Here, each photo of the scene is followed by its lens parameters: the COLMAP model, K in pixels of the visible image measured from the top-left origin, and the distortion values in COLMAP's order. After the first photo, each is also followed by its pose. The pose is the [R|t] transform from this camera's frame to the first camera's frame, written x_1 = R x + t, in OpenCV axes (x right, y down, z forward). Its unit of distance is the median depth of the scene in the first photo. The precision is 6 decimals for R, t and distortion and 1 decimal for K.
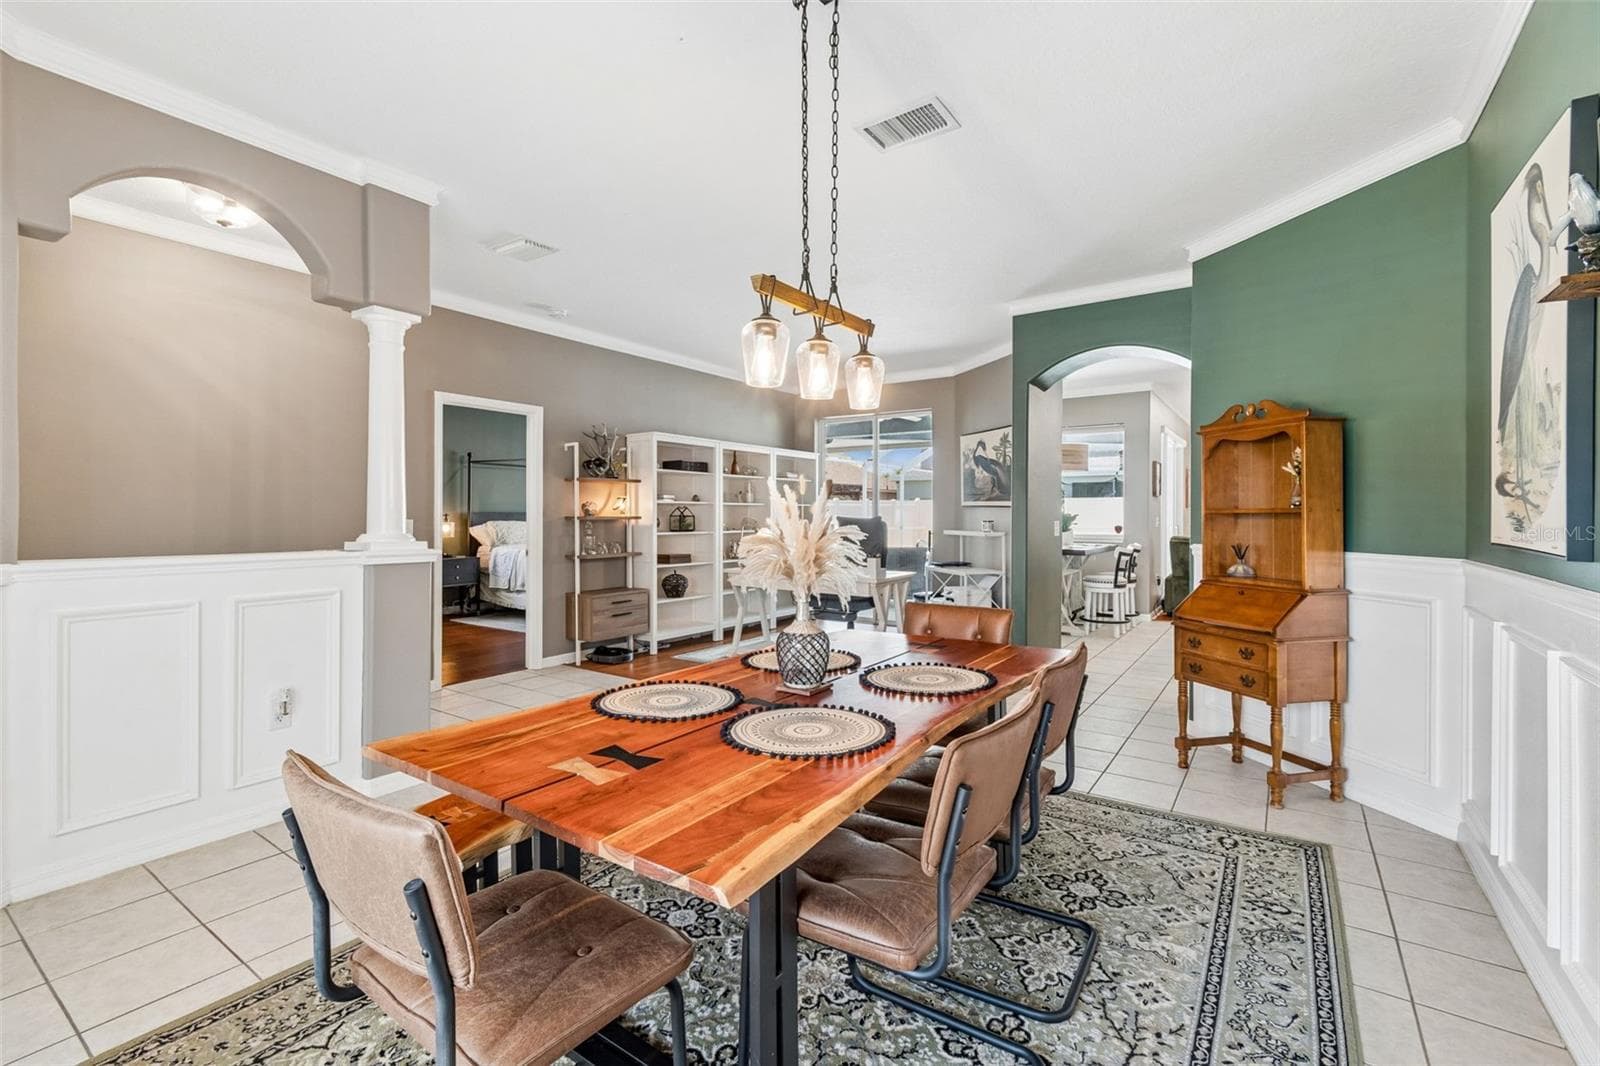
lens RADIAL K [[707.8, 0, 785.6], [0, 707.8, 507.5], [0, 0, 1]] dist [0.007709, -0.003193]
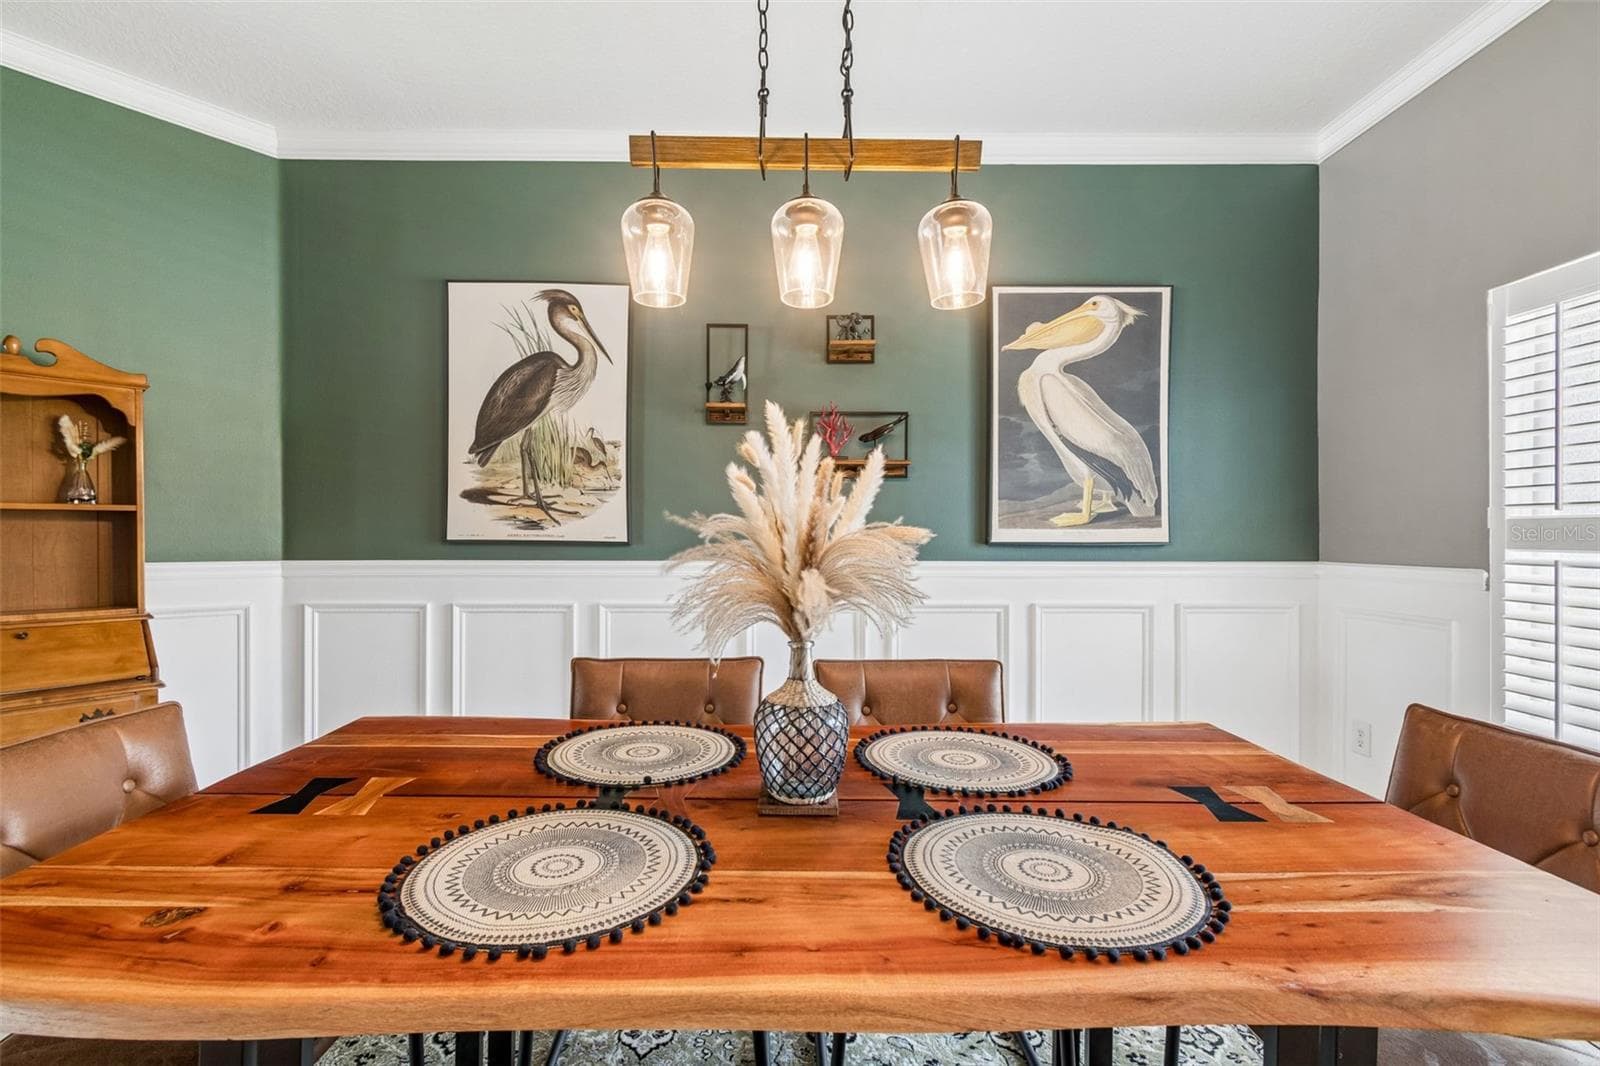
lens RADIAL K [[707.8, 0, 785.3], [0, 707.8, 542.4], [0, 0, 1]] dist [0.007709, -0.003193]
pose [[-0.585218, -0.008286, 0.810833, -0.385197], [-0.009490, 0.999949, 0.003370, 0.043381], [-0.810820, -0.005723, -0.585267, 1.219867]]
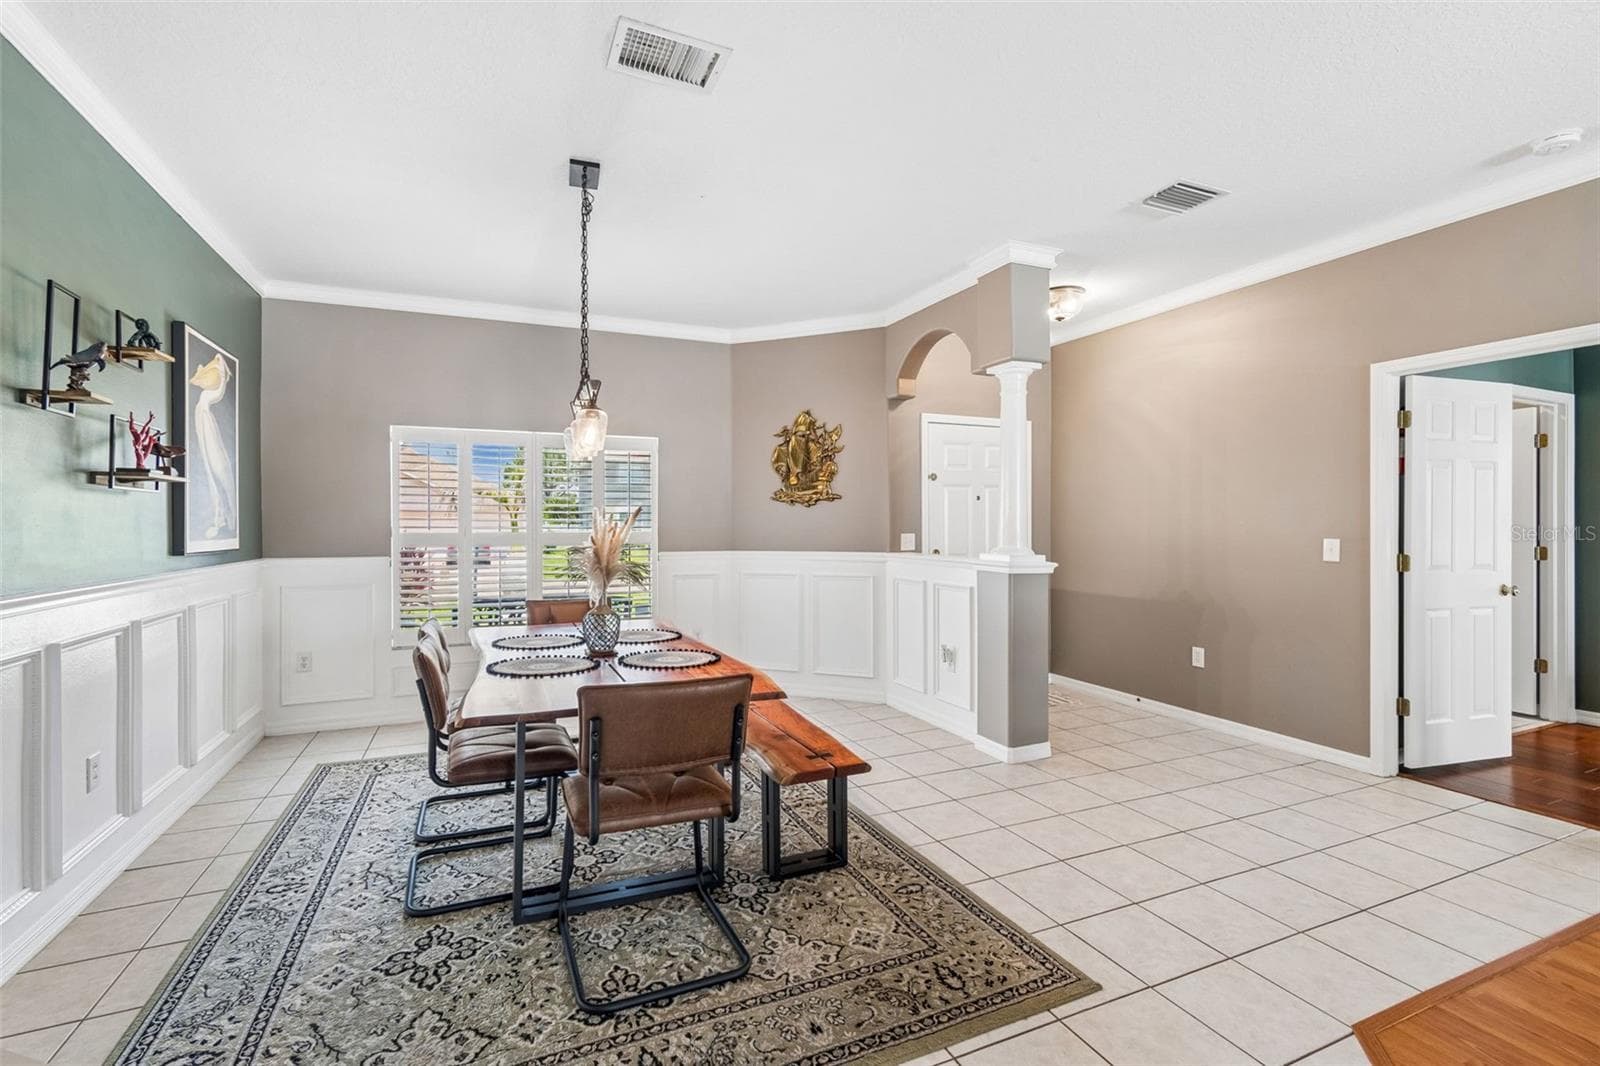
lens RADIAL K [[707.8, 0, 782.1], [0, 707.8, 522.3], [0, 0, 1]] dist [0.007709, -0.003193]
pose [[-0.527220, -0.007104, -0.849699, 0.989448], [0.006753, 0.999898, -0.012550, 0.007645], [0.849702, -0.012354, -0.527118, 1.922727]]
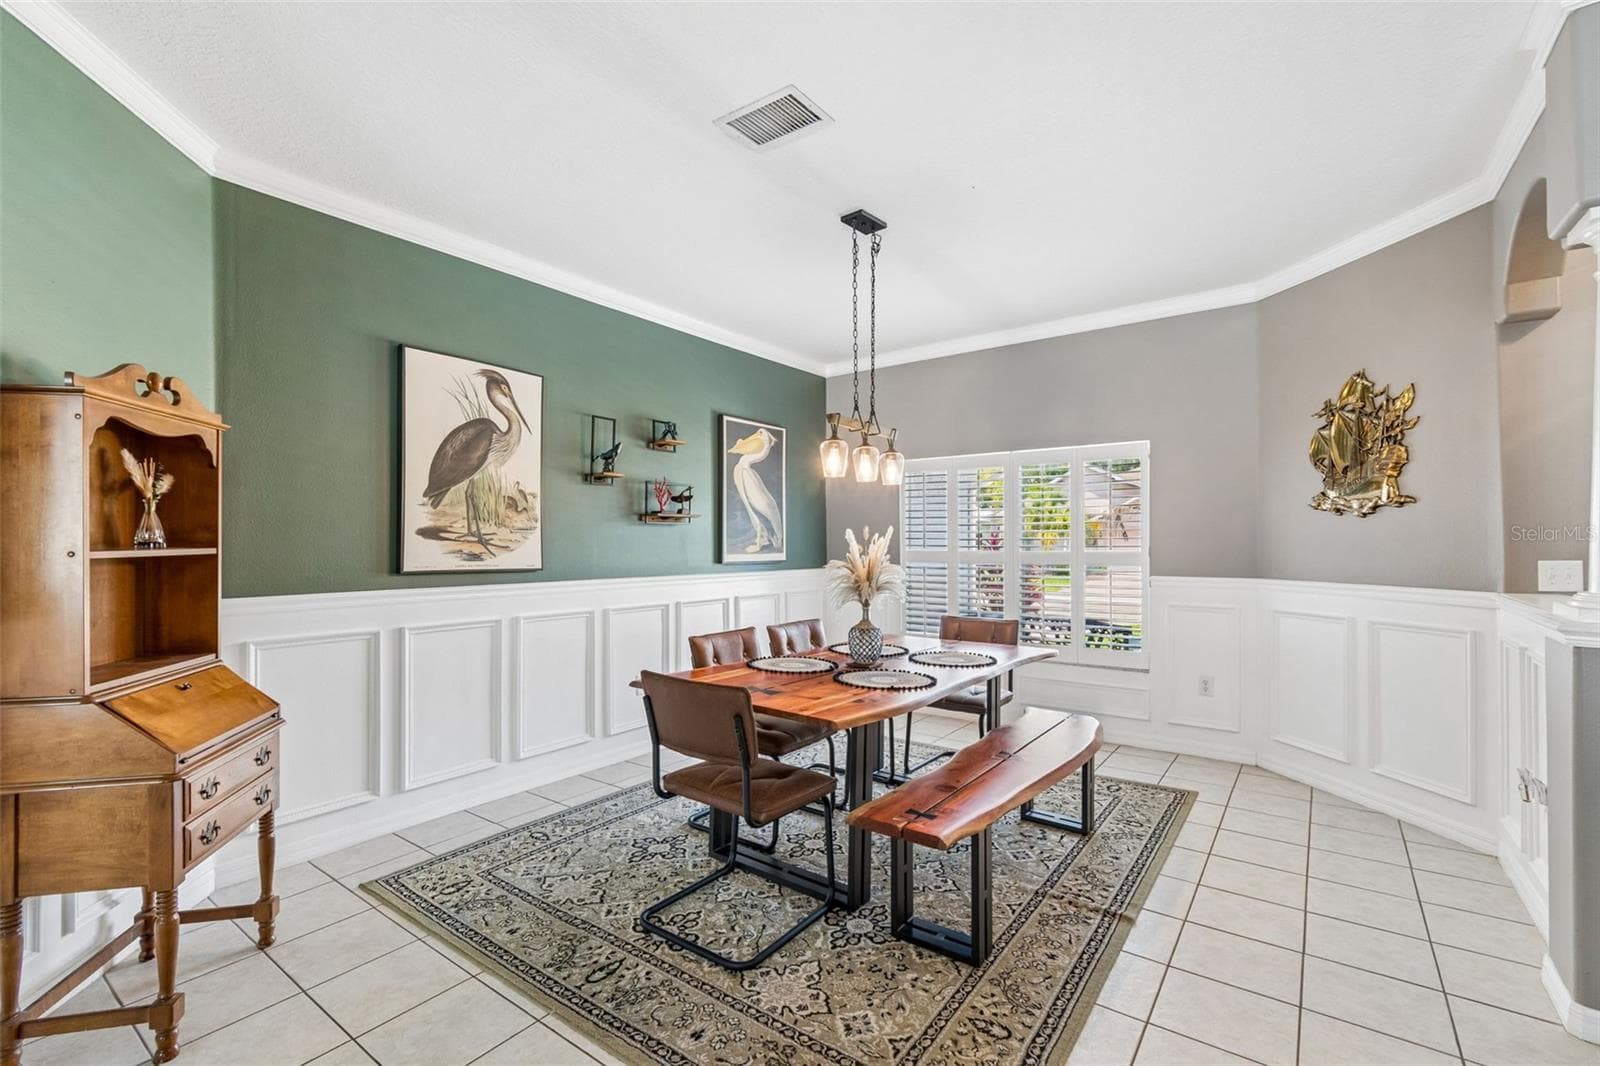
lens RADIAL K [[707.8, 0, 780.5], [0, 707.8, 538.4], [0, 0, 1]] dist [0.007709, -0.003193]
pose [[-0.999257, -0.002485, 0.038450, 0.161789], [-0.003030, 0.999896, -0.014104, 0.000137], [-0.038411, -0.014210, -0.999161, 2.357825]]
